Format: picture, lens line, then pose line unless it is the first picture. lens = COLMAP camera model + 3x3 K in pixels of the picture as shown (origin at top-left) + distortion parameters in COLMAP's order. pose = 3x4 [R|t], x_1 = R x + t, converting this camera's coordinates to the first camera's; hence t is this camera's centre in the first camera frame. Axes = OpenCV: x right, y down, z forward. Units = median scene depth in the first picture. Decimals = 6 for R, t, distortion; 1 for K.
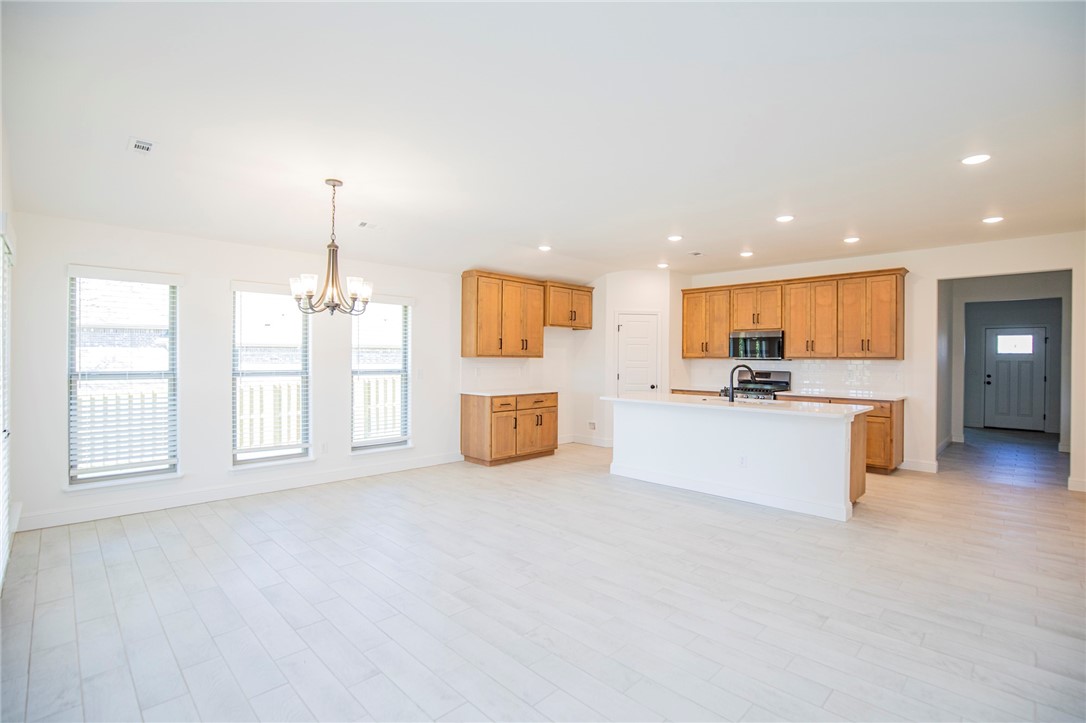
lens RADIAL K [[506.8, 0, 551.0], [0, 506.8, 359.4], [0, 0, 1]] dist [-0.027023, 0.004132]
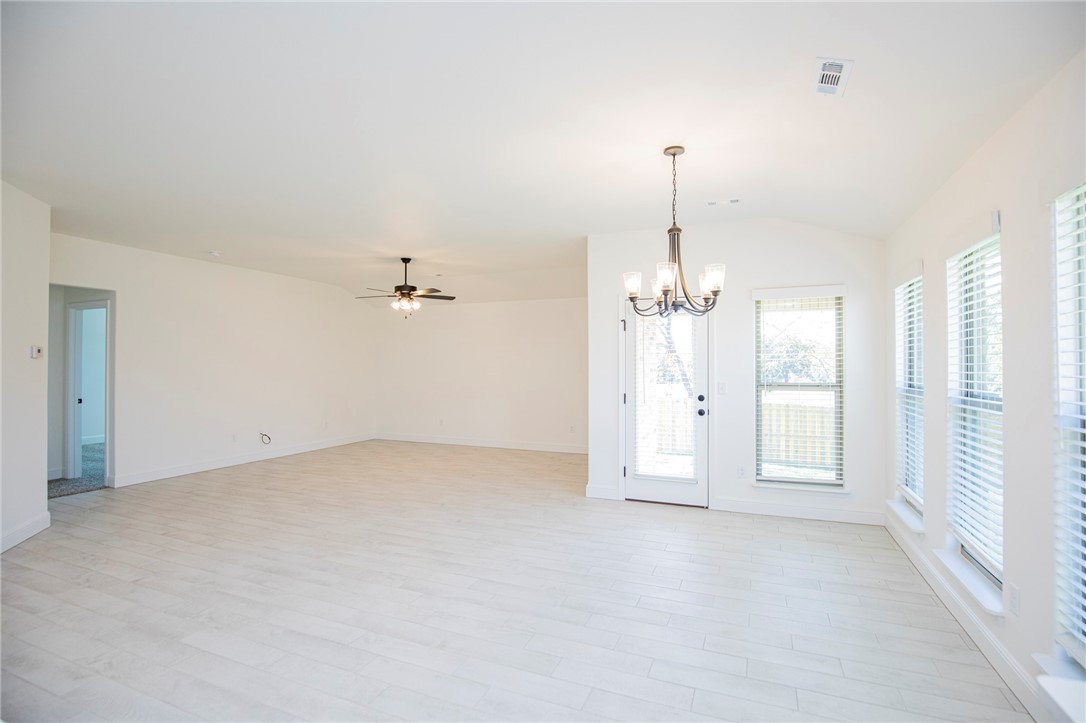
lens RADIAL K [[495.0, 0, 555.1], [0, 495.0, 361.6], [0, 0, 1]] dist [-0.025502, 0.000254]
pose [[-0.919970, -0.010520, -0.391848, 0.027396], [-0.007029, 0.999922, -0.010341, -0.004639], [0.391926, -0.006759, -0.919972, 0.973410]]
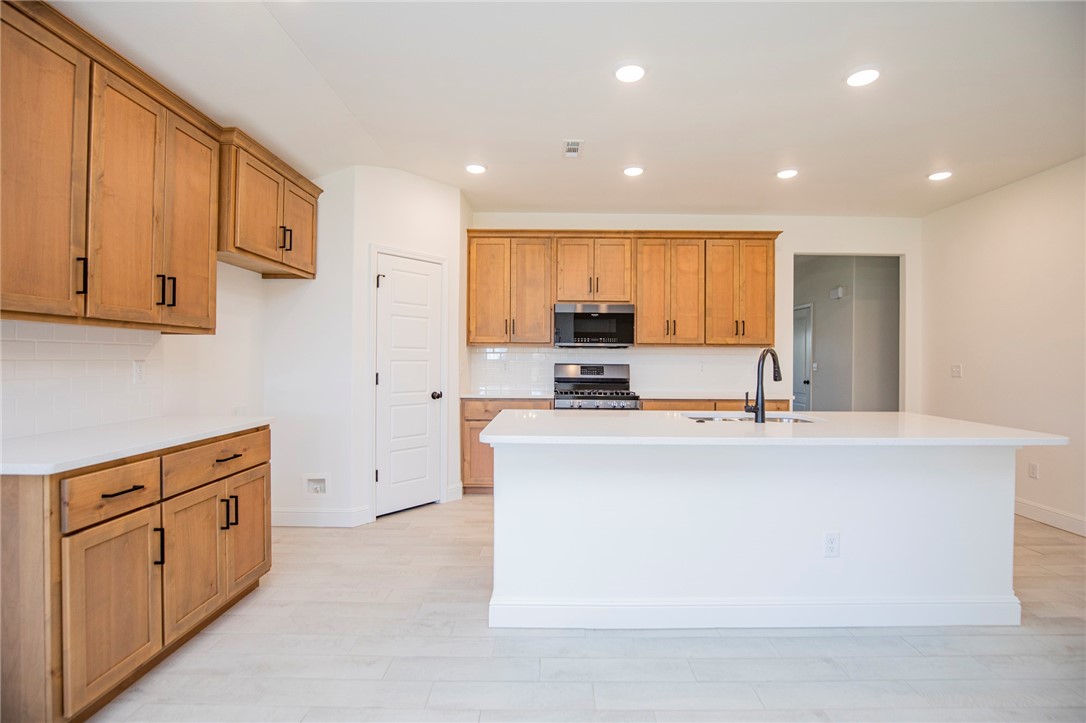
lens RADIAL K [[506.8, 0, 551.0], [0, 506.8, 359.4], [0, 0, 1]] dist [-0.027023, 0.004132]
pose [[0.712917, -0.002411, 0.701244, -0.107620], [-0.000716, 0.999991, 0.004166, 0.015100], [-0.701248, -0.003472, 0.712909, 0.613401]]
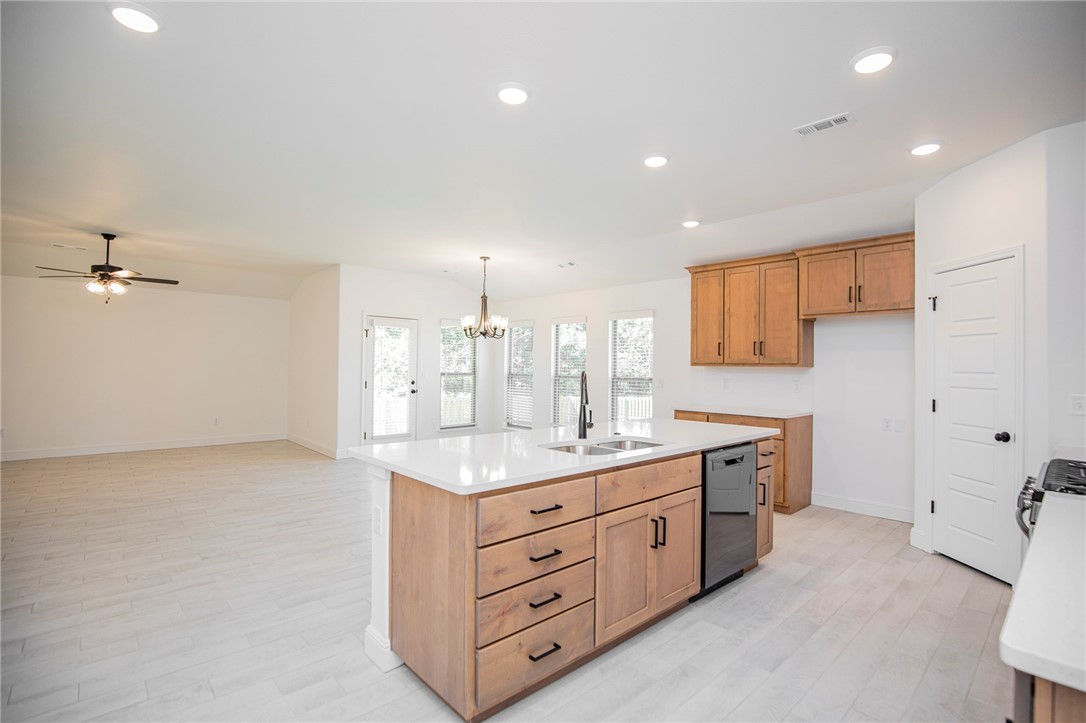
lens RADIAL K [[506.8, 0, 551.0], [0, 506.8, 359.4], [0, 0, 1]] dist [-0.027023, 0.004132]
pose [[-0.038820, -0.019976, -0.999047, 0.712898], [-0.012445, 0.999732, -0.019506, 0.004680], [0.999169, 0.011676, -0.039058, 0.763709]]
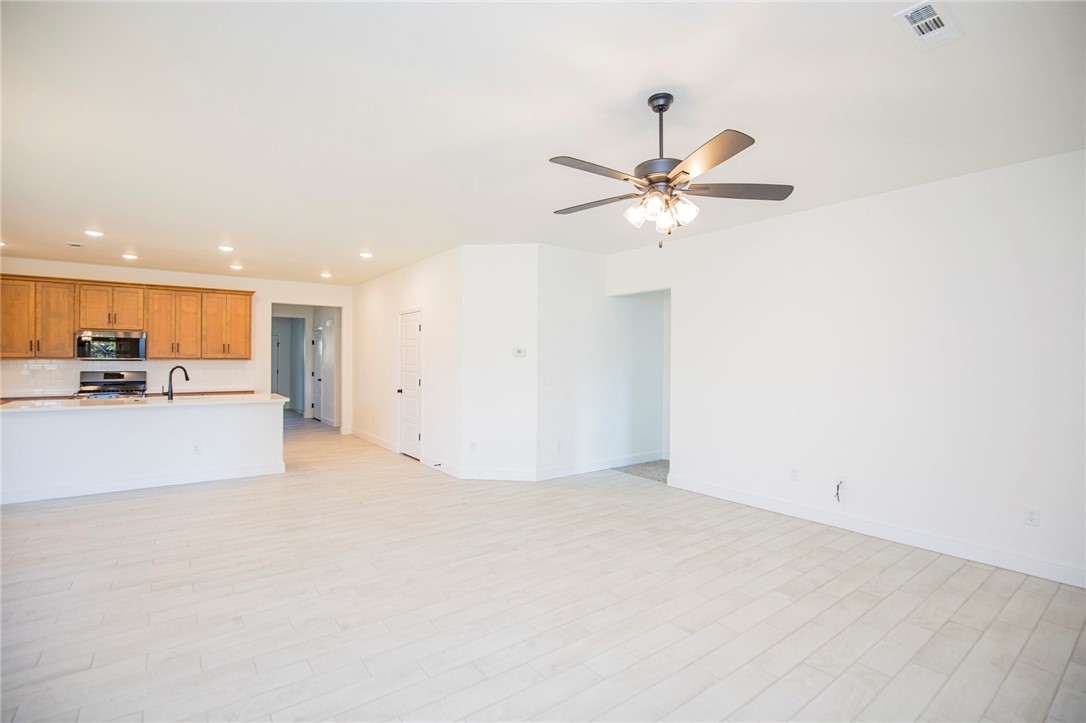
lens RADIAL K [[506.8, 0, 551.0], [0, 506.8, 359.4], [0, 0, 1]] dist [-0.027023, 0.004132]
pose [[0.141277, -0.005878, 0.989953, -0.469650], [-0.003228, 0.999974, 0.006398, -0.010729], [-0.989965, -0.004099, 0.141255, 0.016641]]
